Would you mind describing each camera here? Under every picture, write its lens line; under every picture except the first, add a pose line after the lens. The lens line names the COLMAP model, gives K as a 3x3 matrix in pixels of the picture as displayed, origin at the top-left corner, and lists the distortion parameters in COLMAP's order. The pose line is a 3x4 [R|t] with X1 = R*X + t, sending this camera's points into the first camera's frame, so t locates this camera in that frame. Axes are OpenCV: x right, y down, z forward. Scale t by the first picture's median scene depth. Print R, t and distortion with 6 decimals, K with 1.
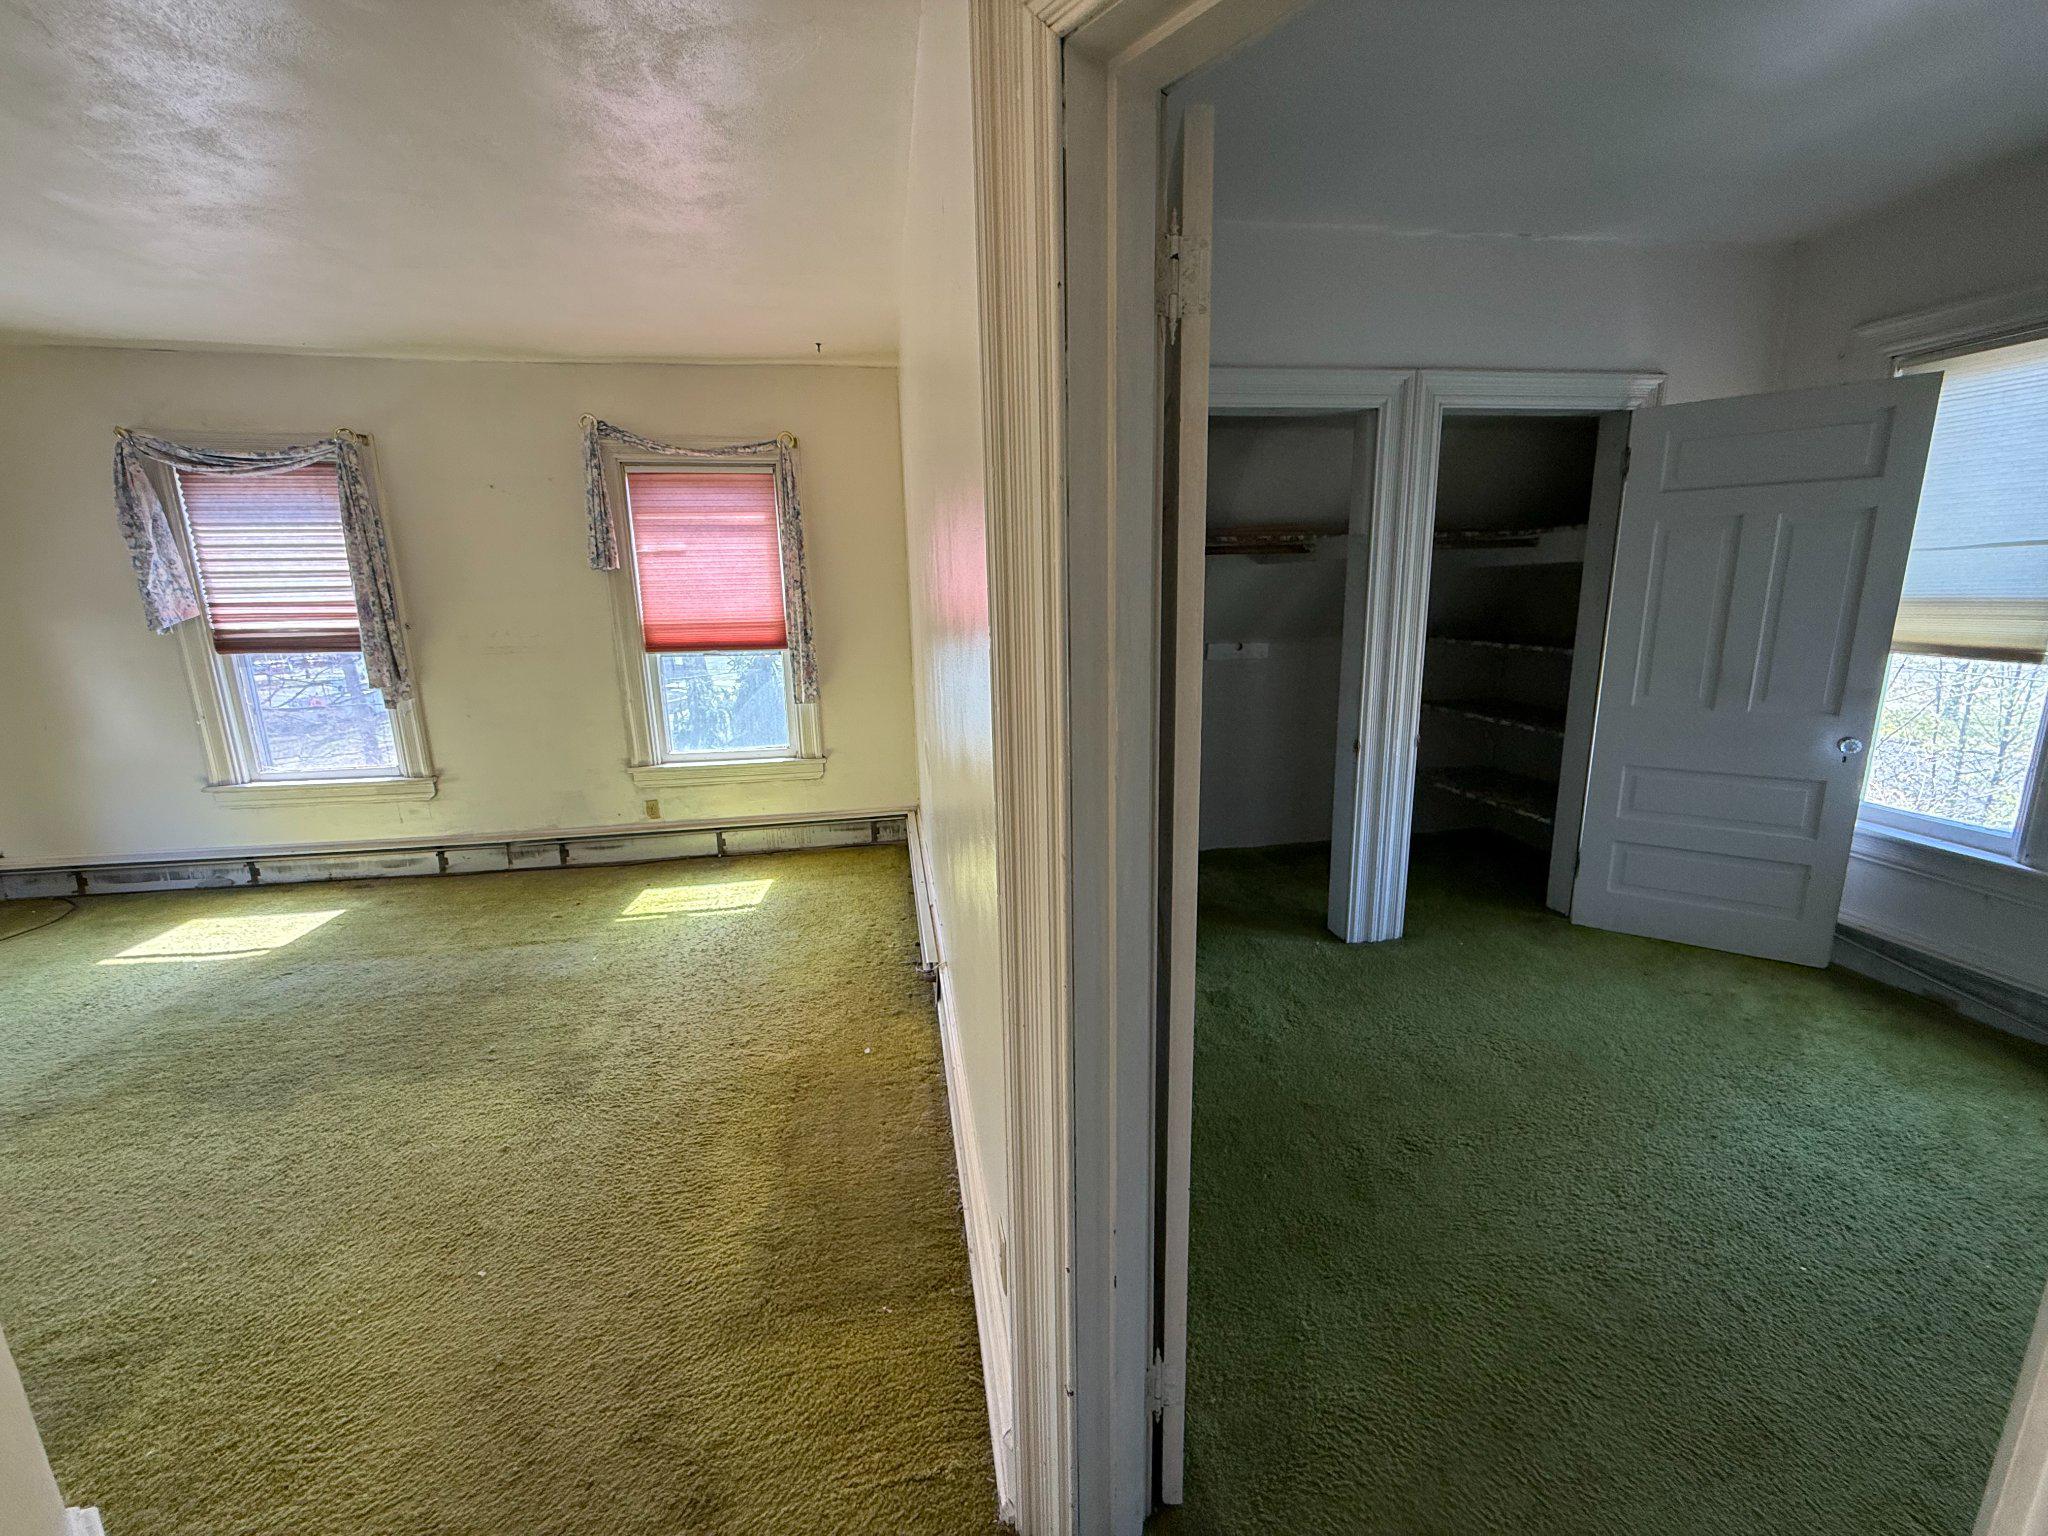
lens RADIAL K [[817.8, 0, 1020.2], [0, 817.8, 768.6], [0, 0, 1]] dist [-0.000524, 0.000743]
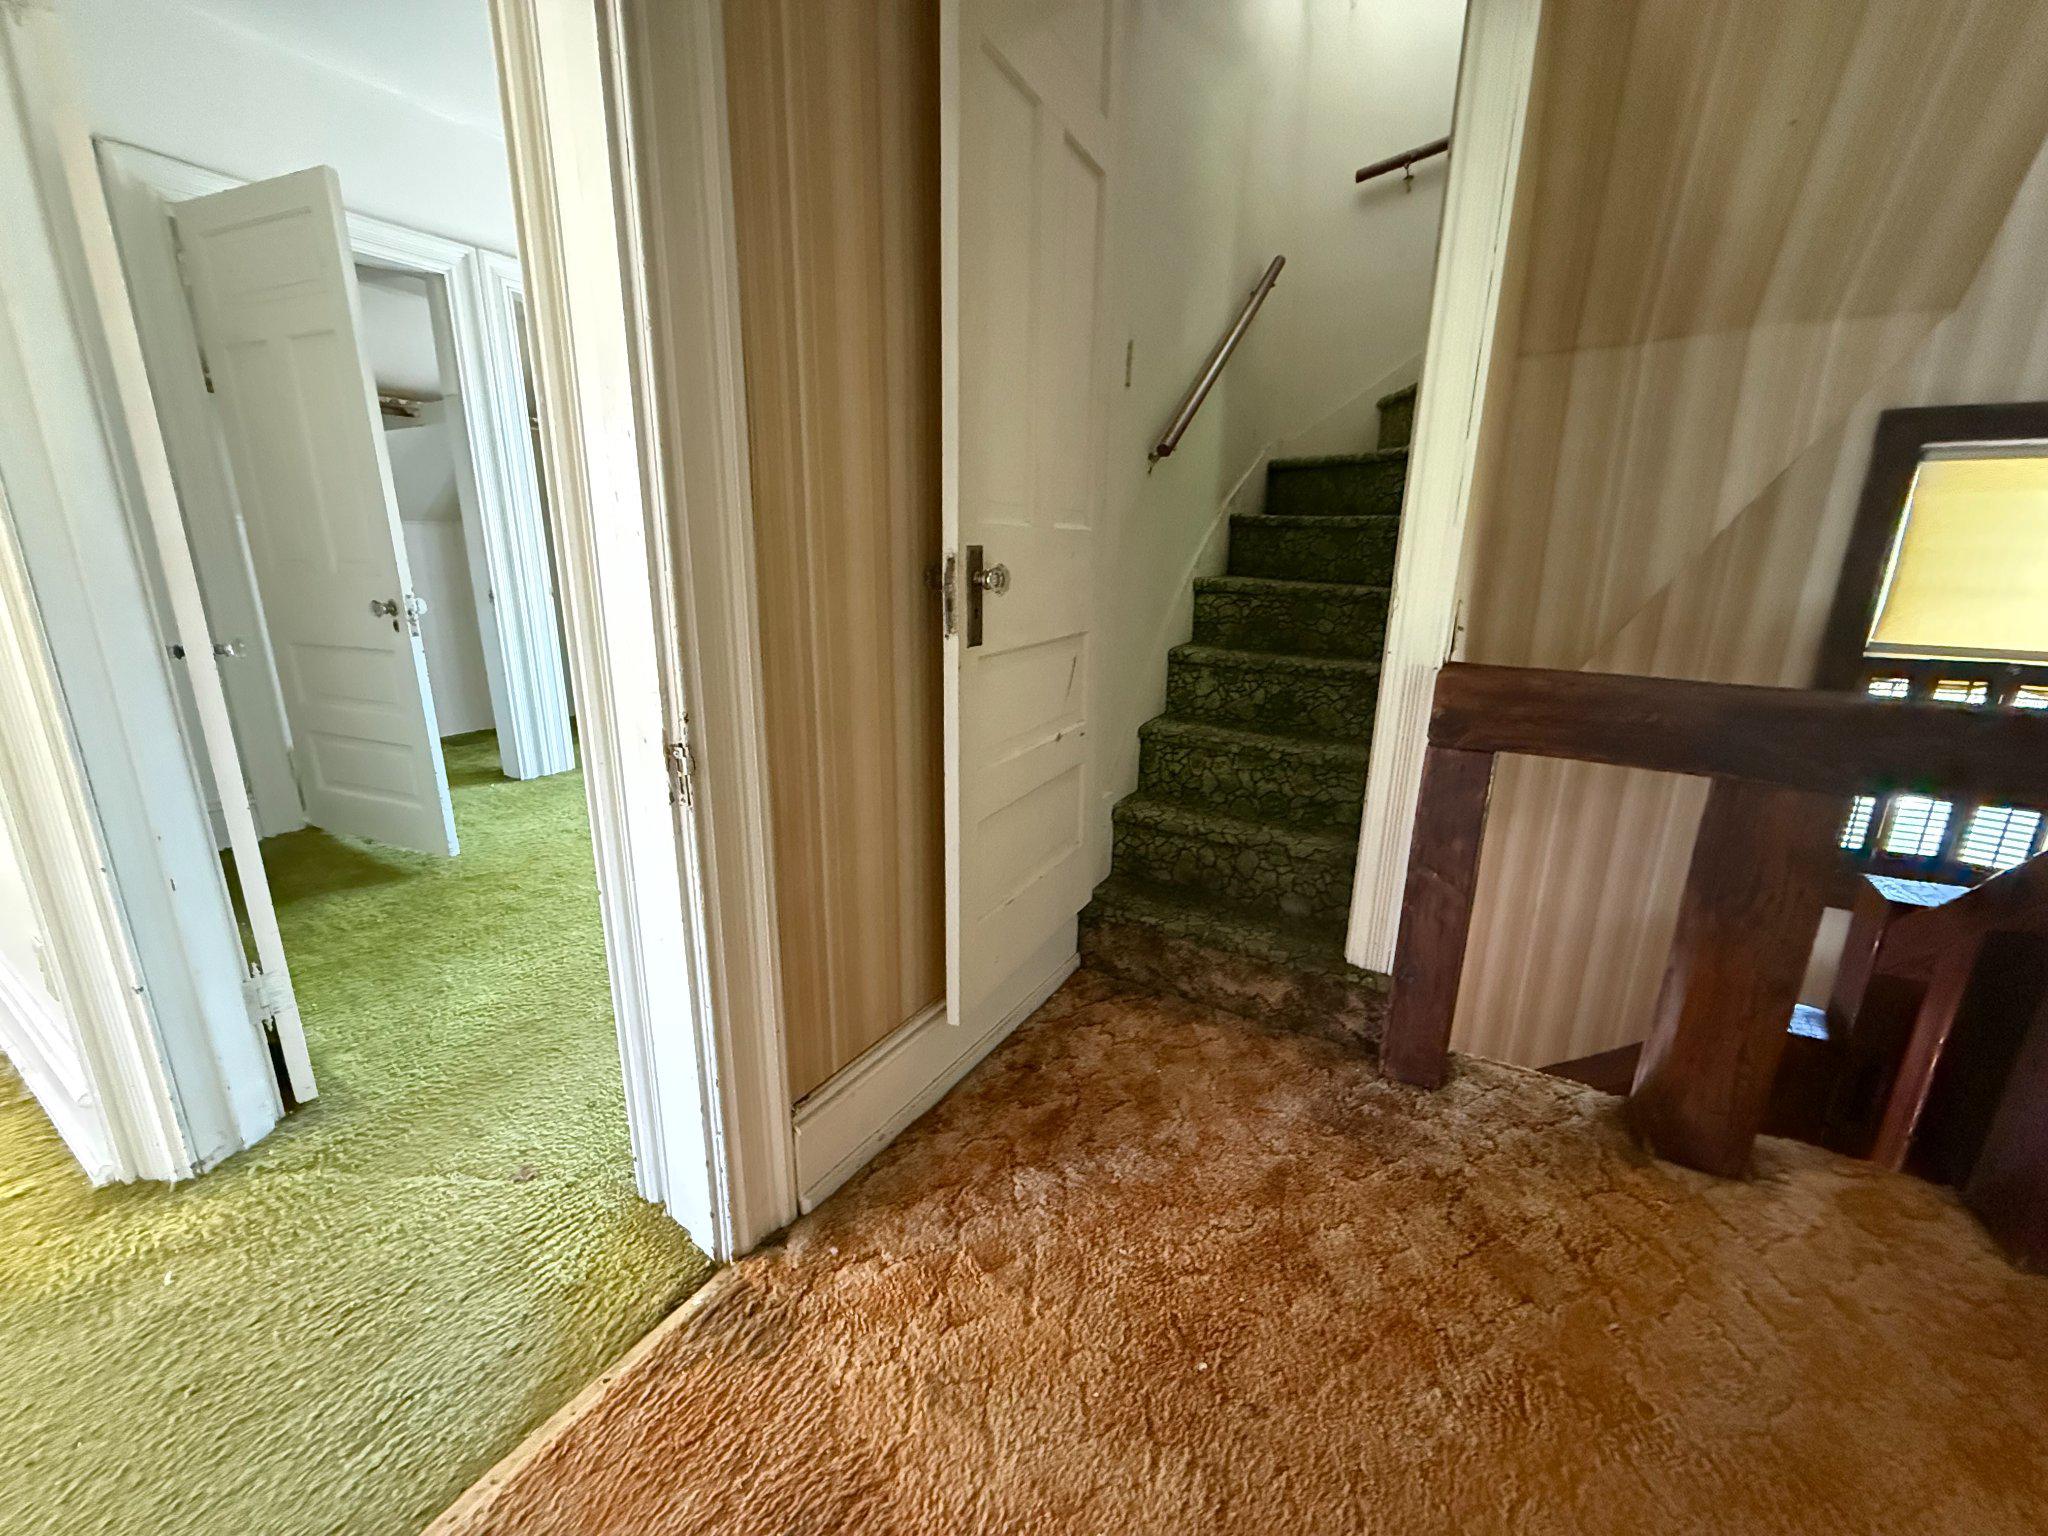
lens RADIAL K [[819.1, 0, 1020.9], [0, 819.1, 769.2], [0, 0, 1]] dist [0.000715, 0.000370]
pose [[0.654937, -0.160409, 0.738462, 0.022198], [0.133551, 0.986399, 0.095820, 0.159619], [-0.743789, 0.035867, 0.667452, -0.213148]]
